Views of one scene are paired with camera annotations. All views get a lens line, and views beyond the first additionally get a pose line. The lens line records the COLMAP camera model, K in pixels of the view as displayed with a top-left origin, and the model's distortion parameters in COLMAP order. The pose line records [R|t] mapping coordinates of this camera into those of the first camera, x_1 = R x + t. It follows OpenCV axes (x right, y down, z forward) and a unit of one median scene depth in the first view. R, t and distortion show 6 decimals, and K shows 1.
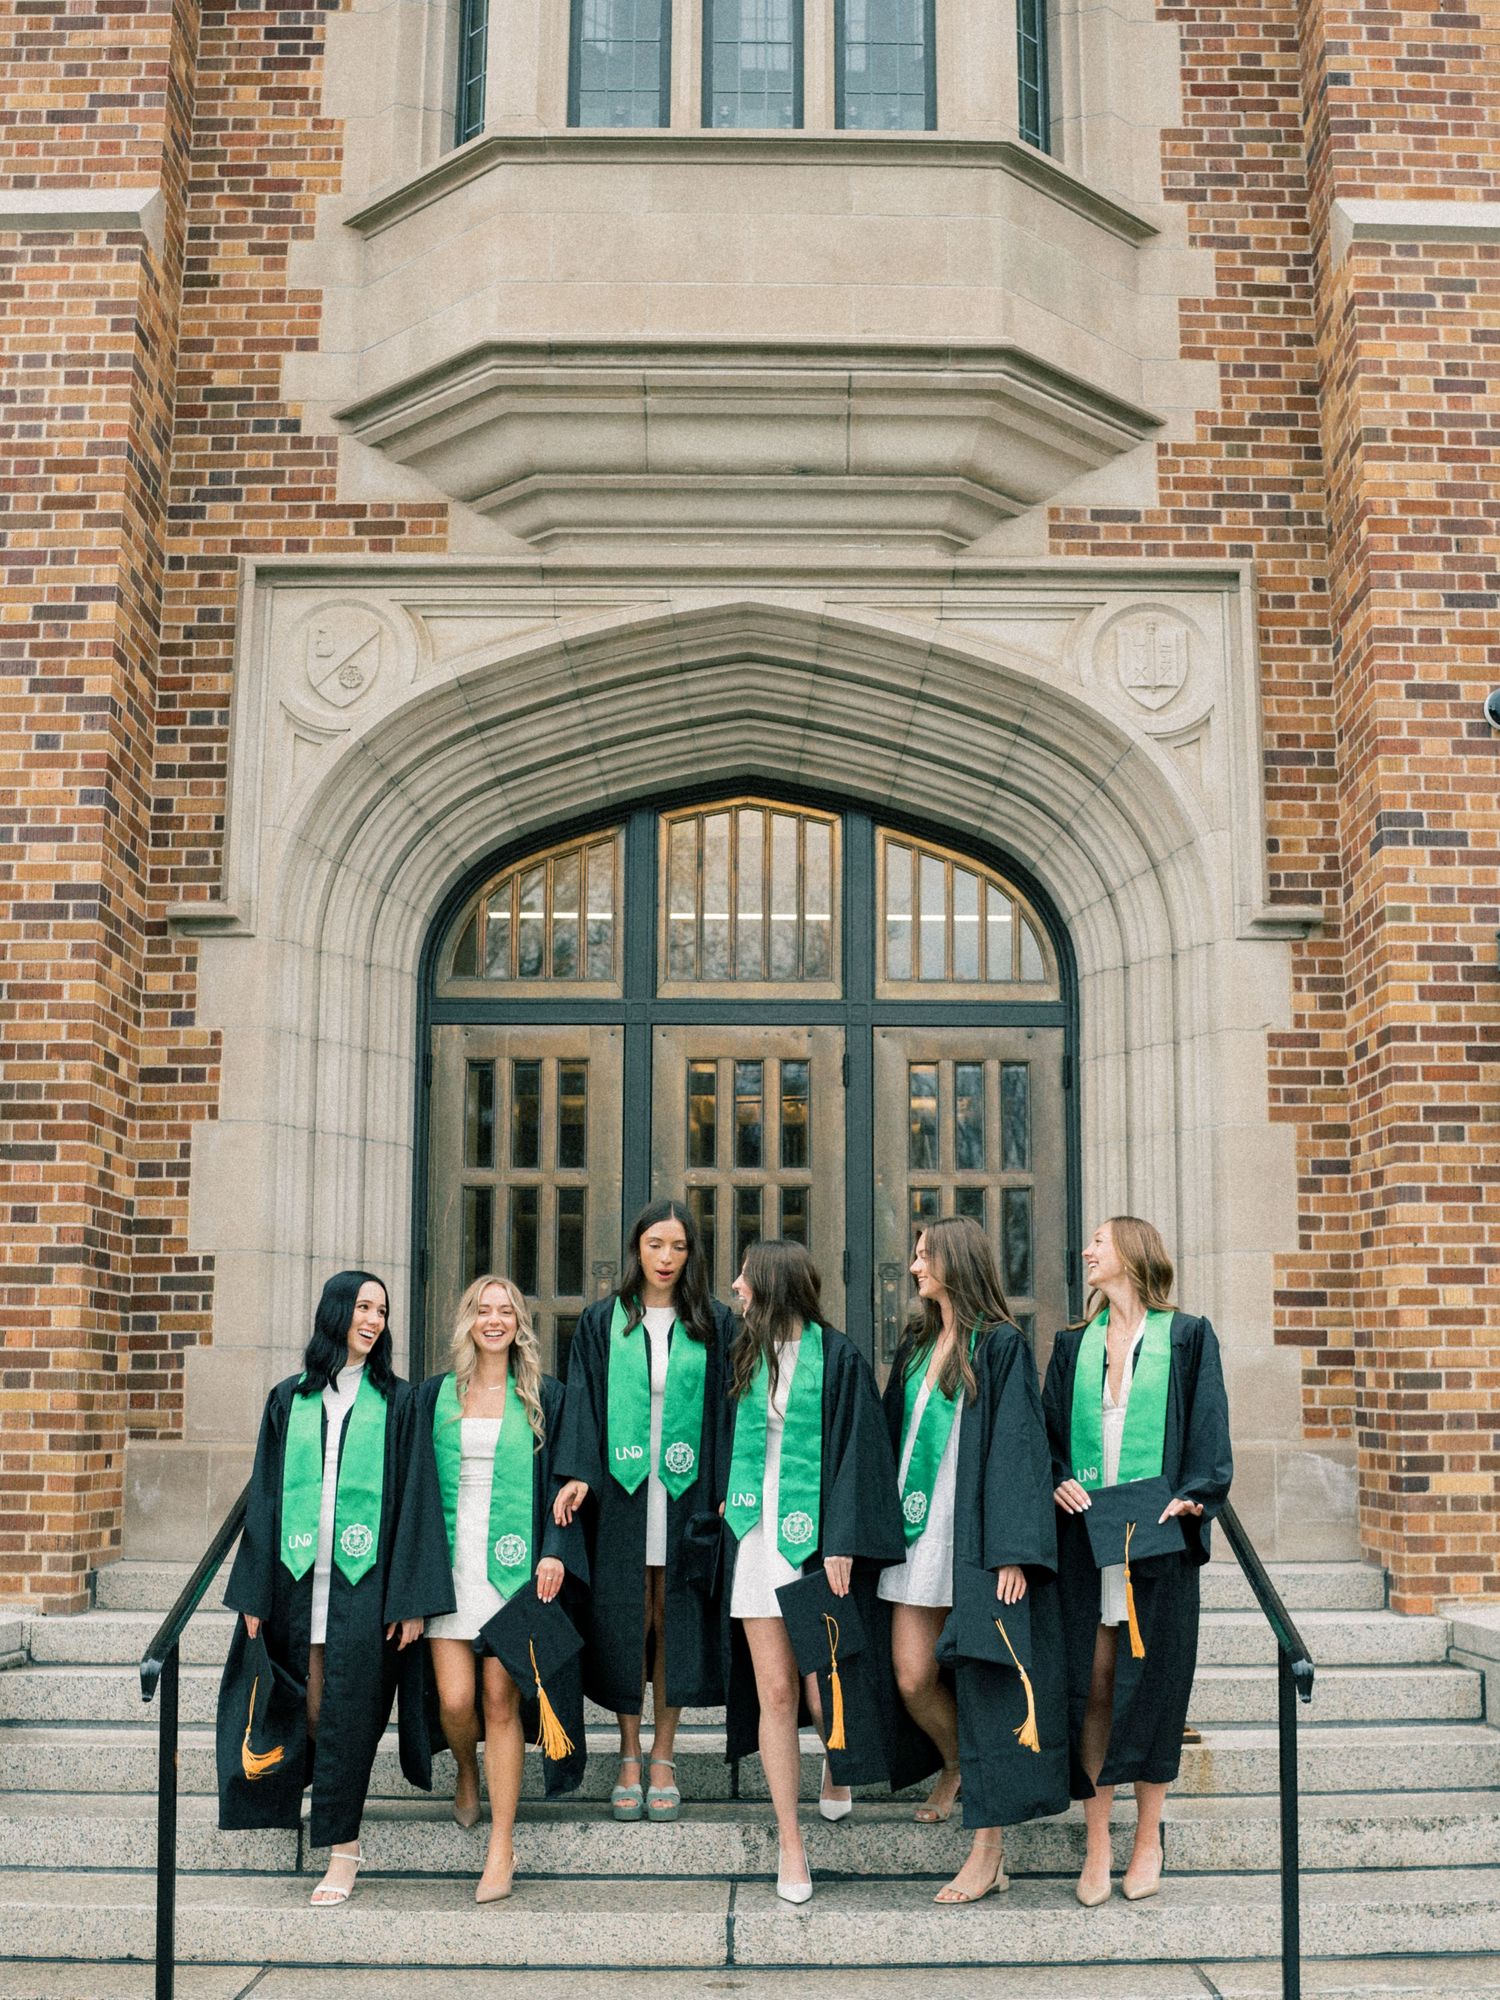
lens RADIAL K [[2433.3, 0, 819.3], [0, 2433.3, 1008.6], [0, 0, 1]] dist [-0.162379, 0.000344]
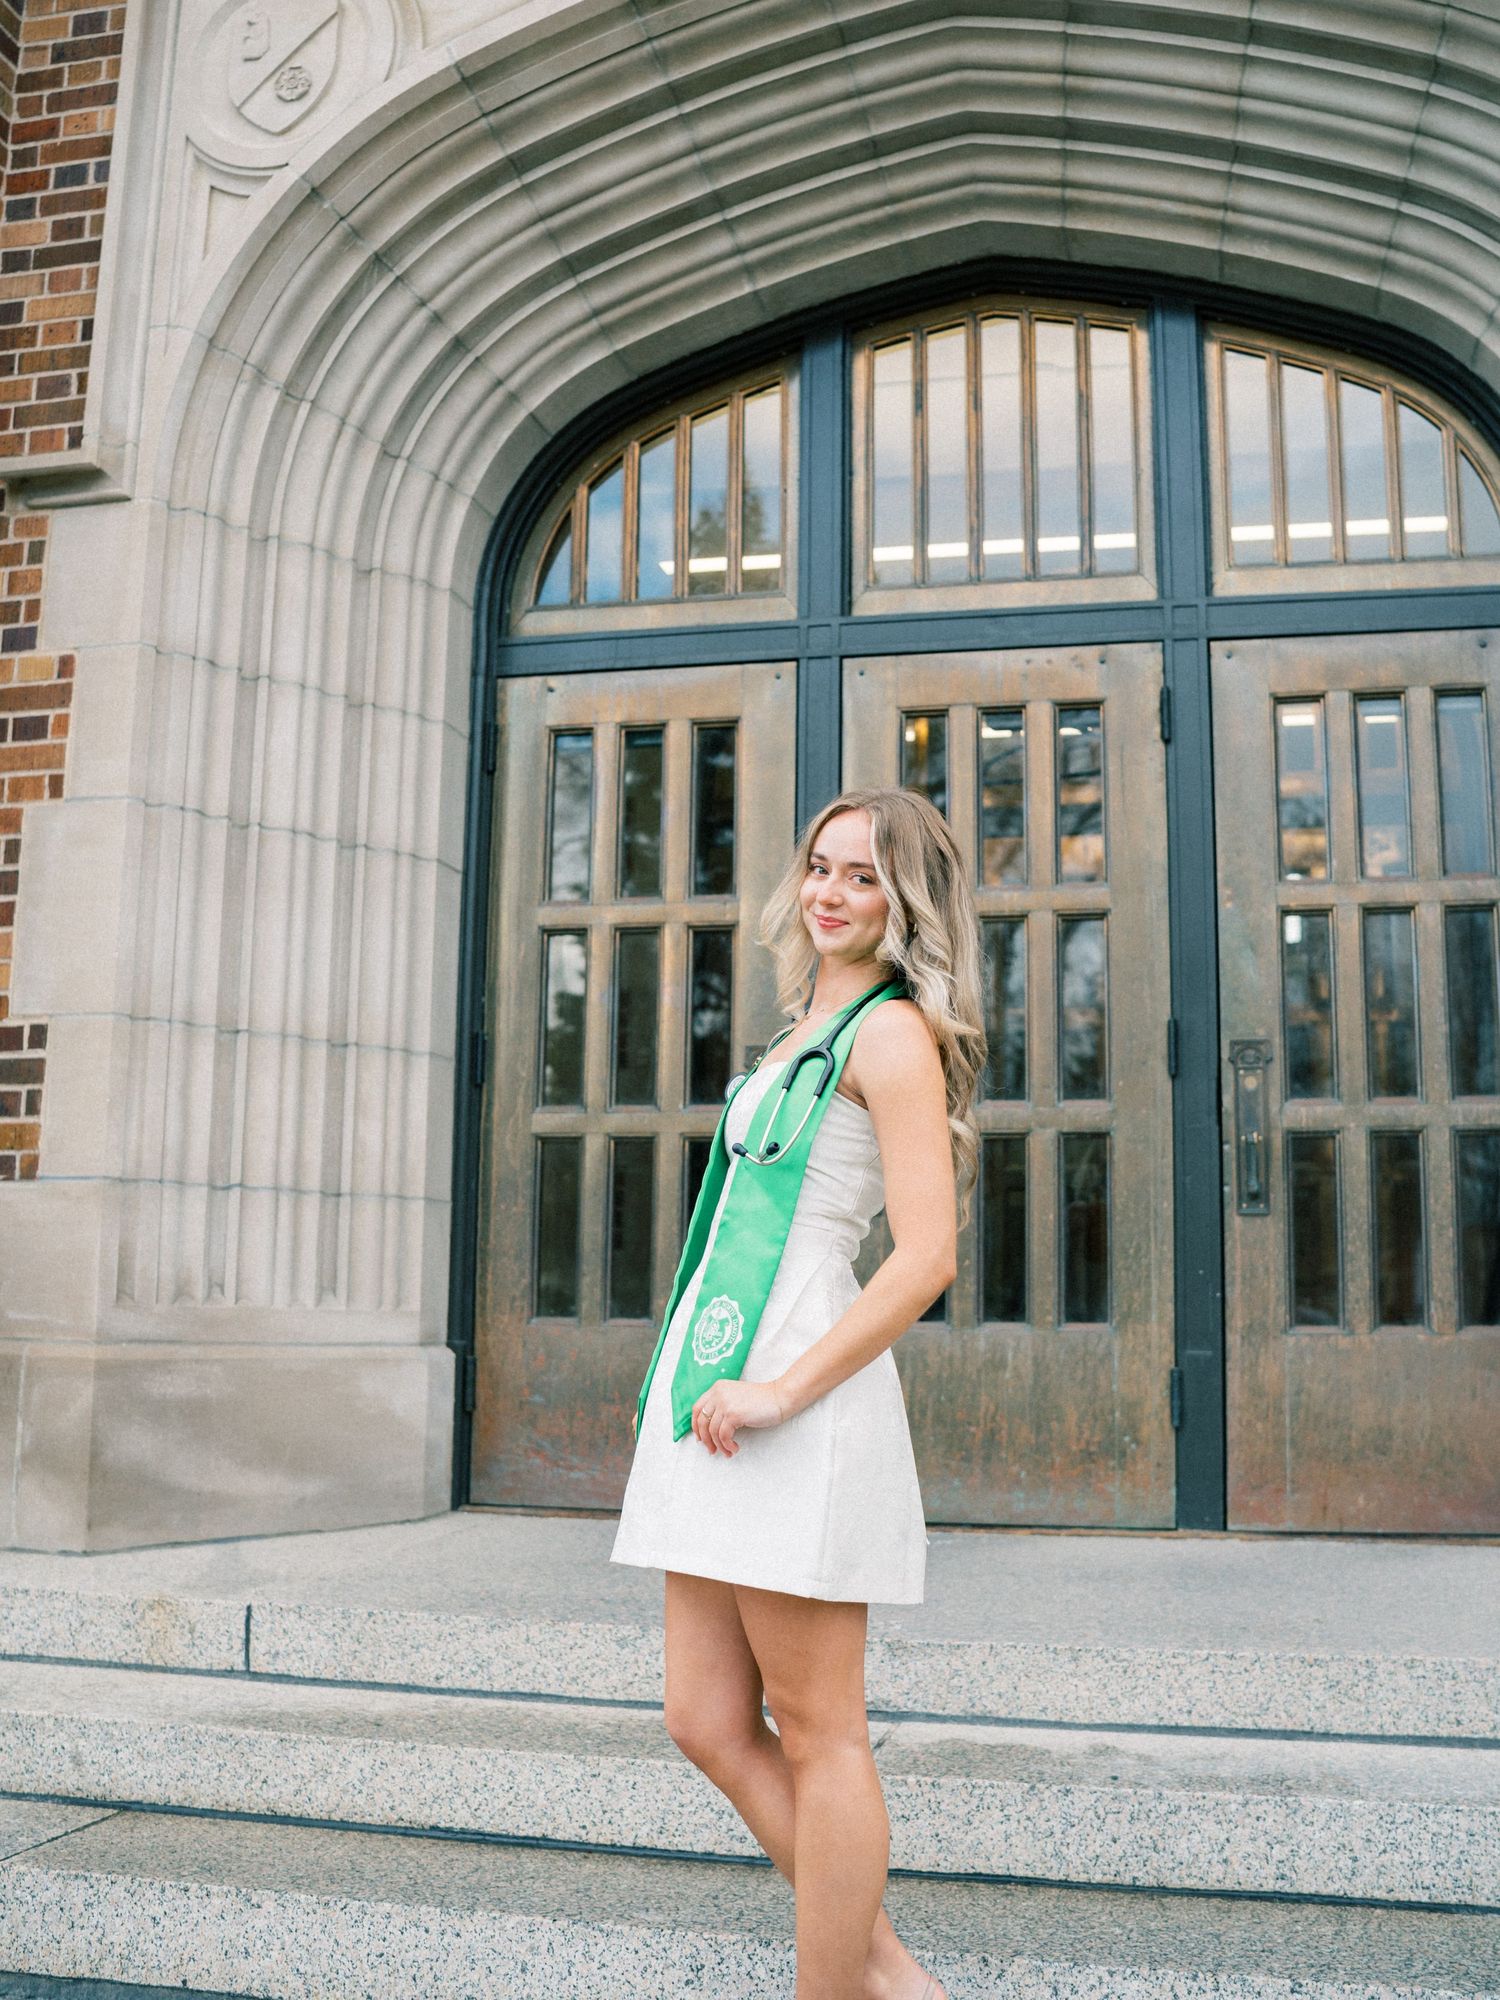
lens RADIAL K [[2129.1, 0, 755.5], [0, 2129.1, 907.5], [0, 0, 1]] dist [-0.194547, 0.228150]
pose [[0.967872, -0.030966, -0.249529, 0.044397], [0.027501, 0.999471, -0.017364, 0.084254], [0.249935, 0.009944, 0.968212, 0.523340]]
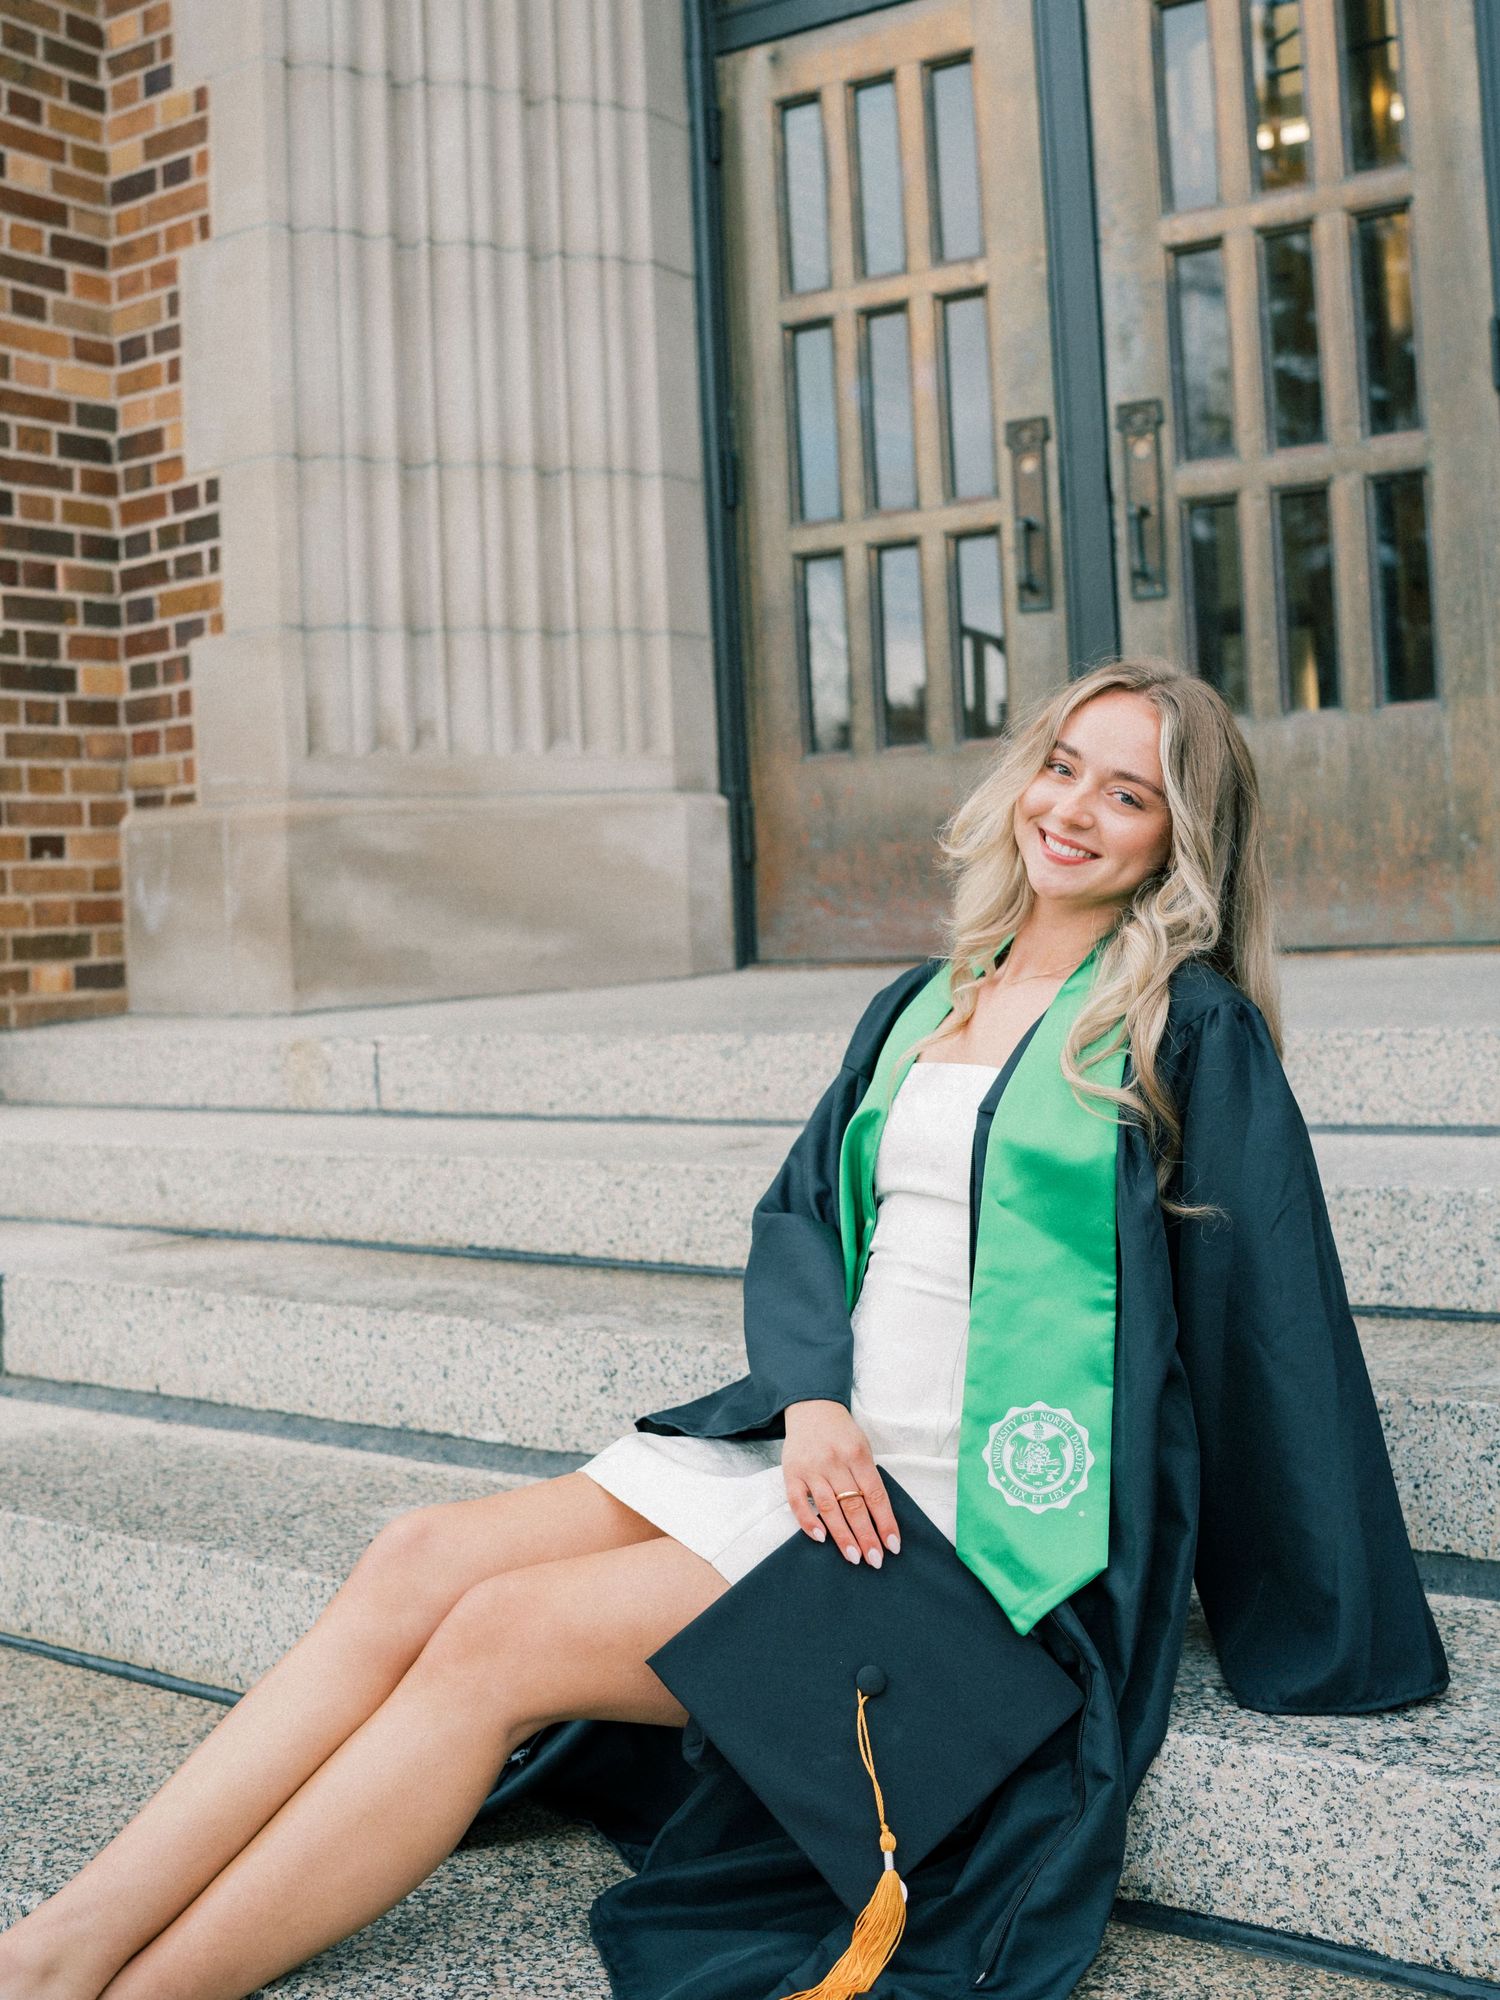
lens RADIAL K [[2137.2, 0, 744.6], [0, 2137.2, 876.2], [0, 0, 1]] dist [-0.178787, 0.225027]
pose [[0.830454, -0.041429, -0.555545, 0.115713], [0.138085, 0.981419, 0.133228, 0.140099], [0.539703, -0.187352, 0.820744, 0.617891]]
